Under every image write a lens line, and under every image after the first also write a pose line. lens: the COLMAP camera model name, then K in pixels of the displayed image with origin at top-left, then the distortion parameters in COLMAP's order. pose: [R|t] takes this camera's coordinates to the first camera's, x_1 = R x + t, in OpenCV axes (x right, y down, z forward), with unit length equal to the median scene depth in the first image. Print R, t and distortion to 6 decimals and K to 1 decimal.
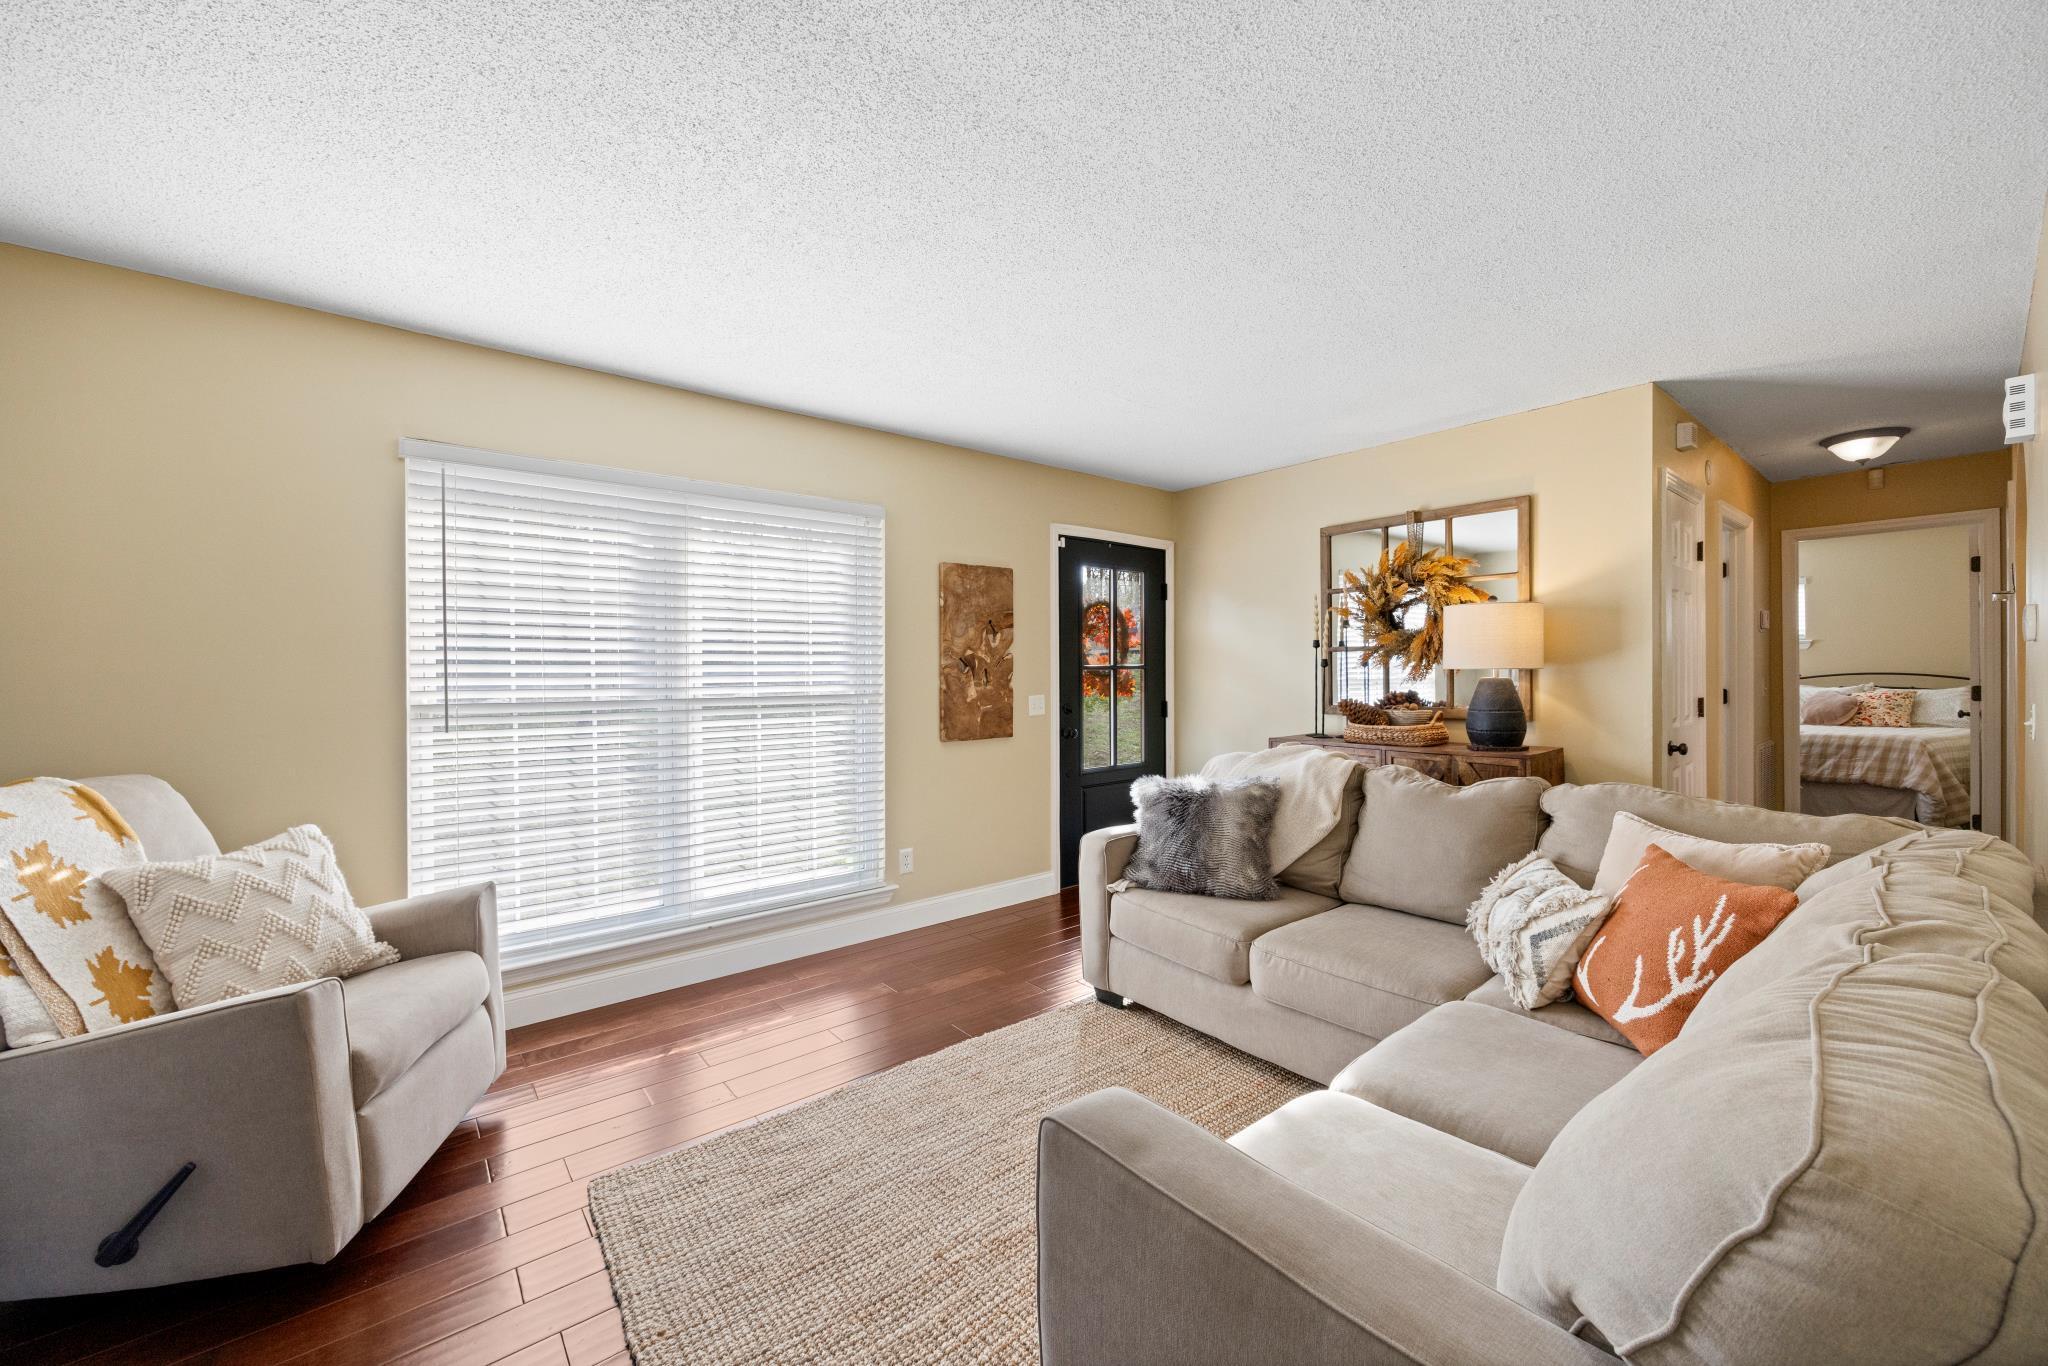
lens RADIAL K [[780.4, 0, 1023.6], [0, 780.4, 688.1], [0, 0, 1]] dist [-0.003244, 0.000135]
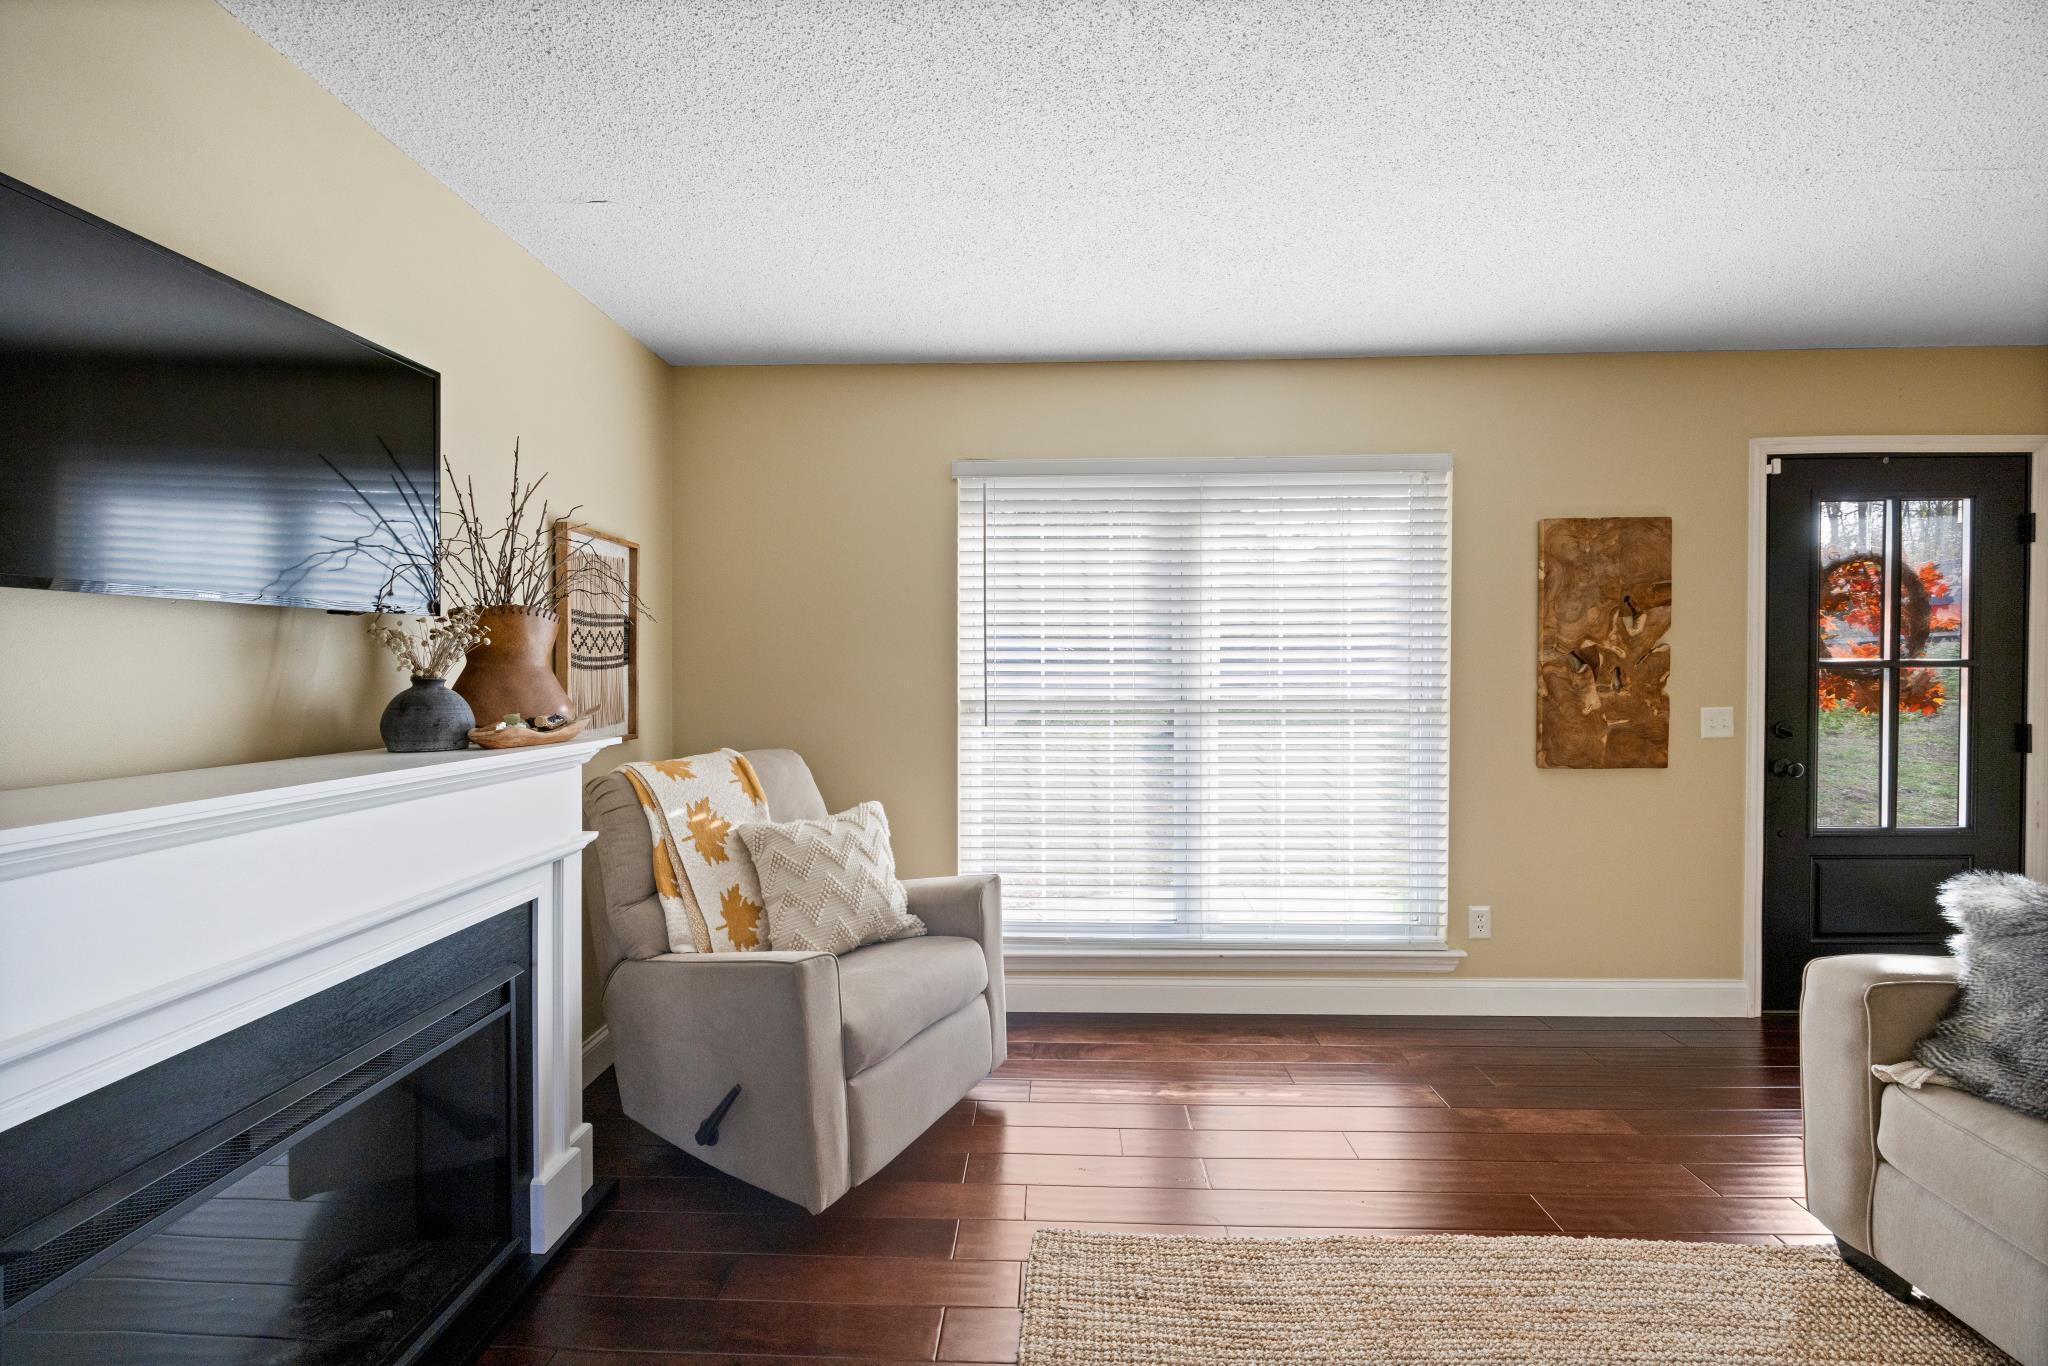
lens RADIAL K [[780.4, 0, 1027.1], [0, 780.4, 683.8], [0, 0, 1]] dist [-0.003244, 0.000135]
pose [[0.752259, 0.012784, -0.658743, 0.017848], [-0.014684, 0.999889, 0.002636, -0.005695], [0.658703, 0.007690, 0.752363, 0.204972]]
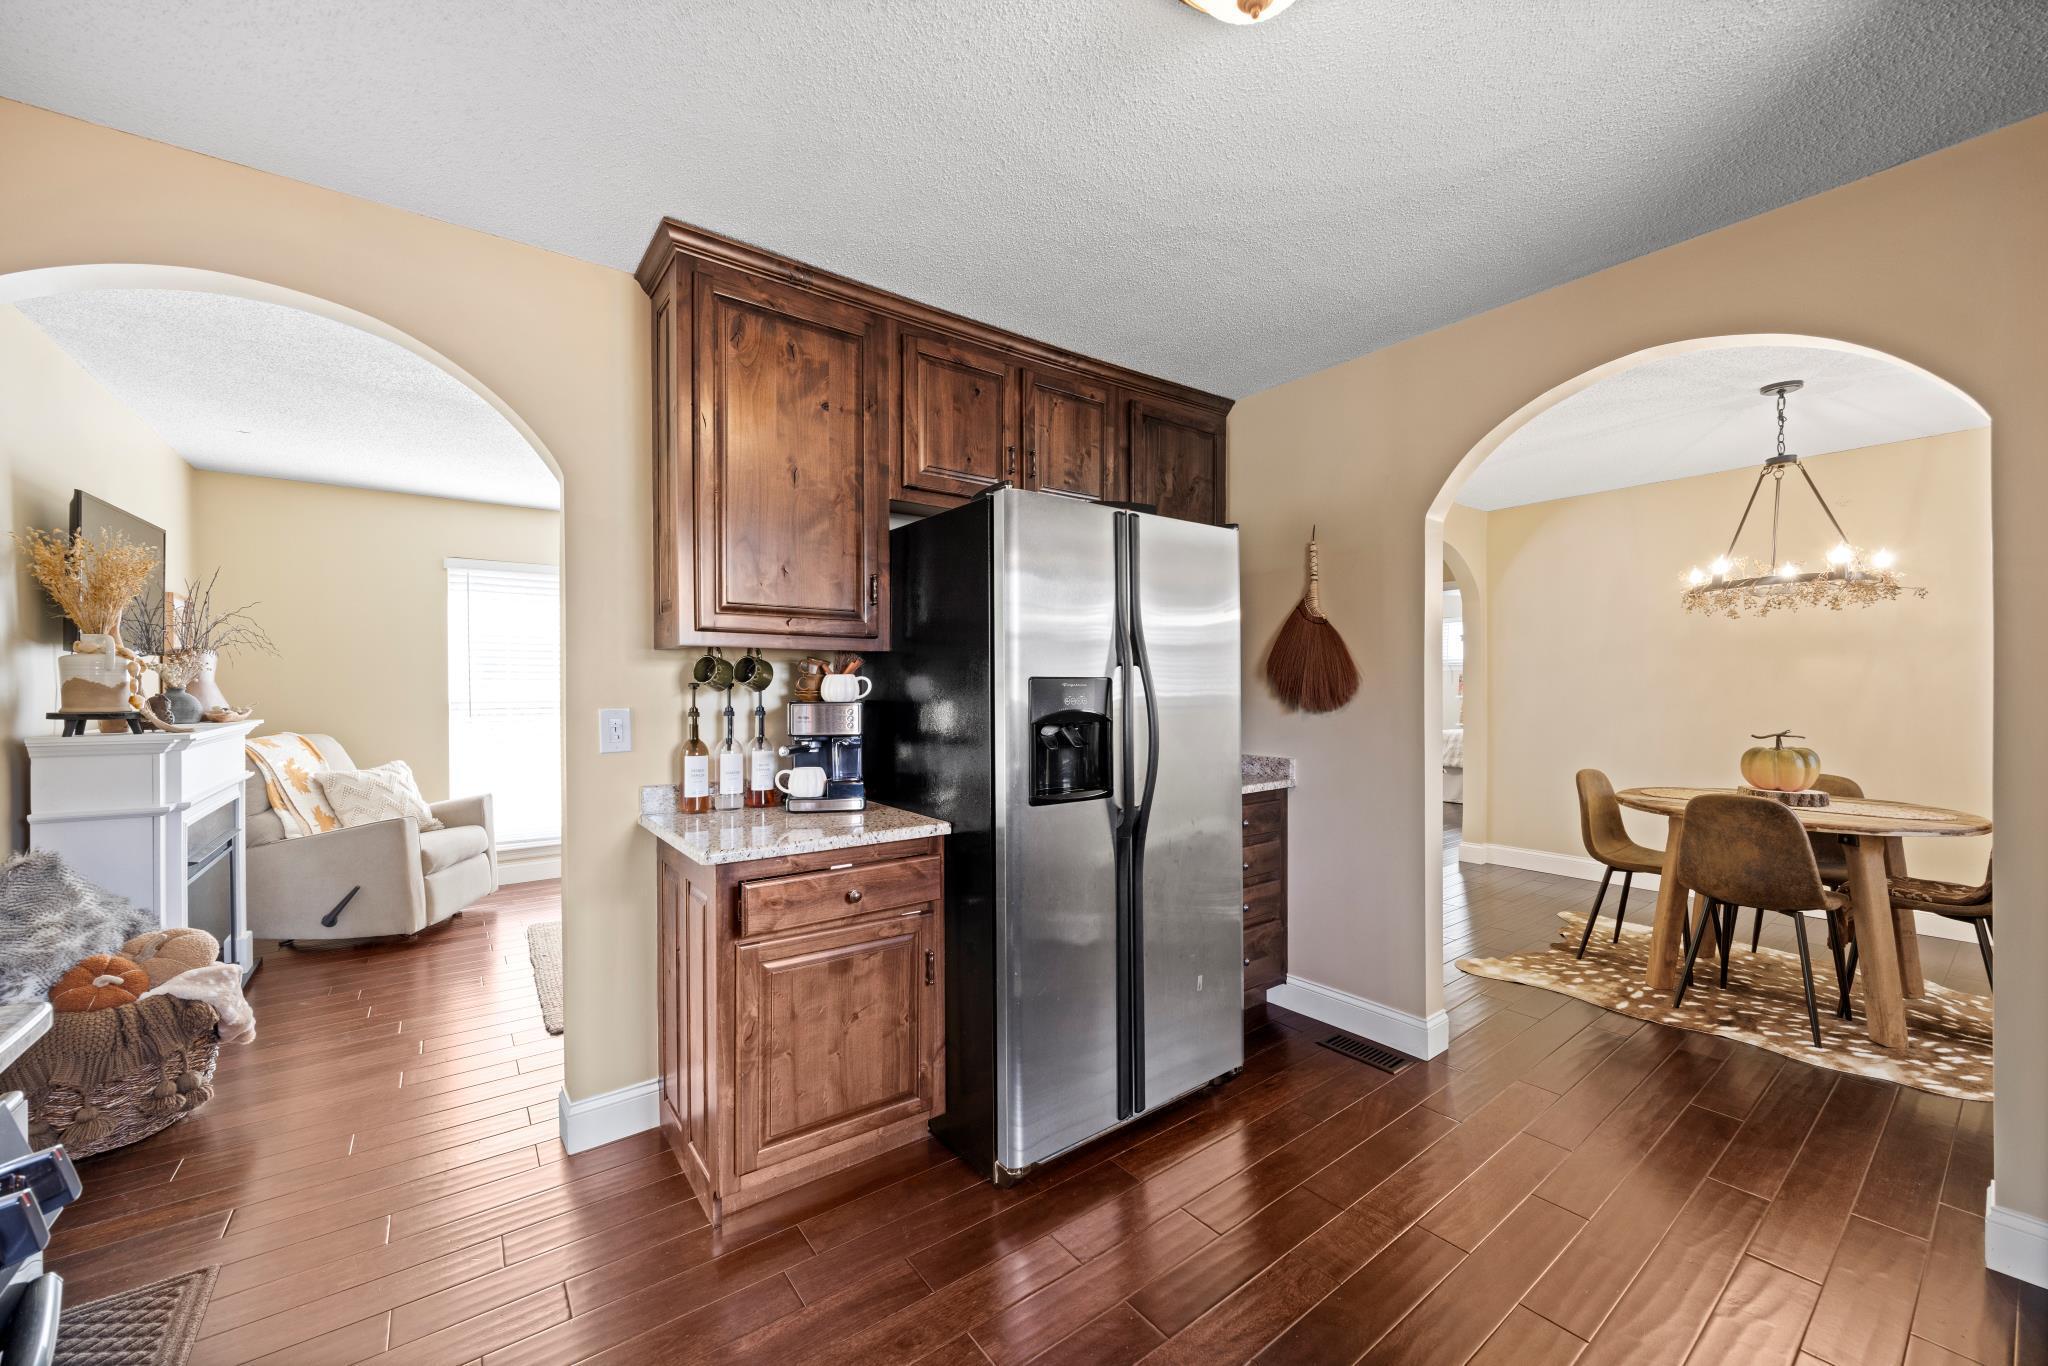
lens RADIAL K [[780.4, 0, 1028.4], [0, 780.4, 688.9], [0, 0, 1]] dist [-0.003244, 0.000135]
pose [[0.999164, -0.007069, -0.040273, 0.588908], [0.006573, 0.999901, -0.012452, 0.020782], [0.040357, 0.012177, 0.999111, -0.709871]]
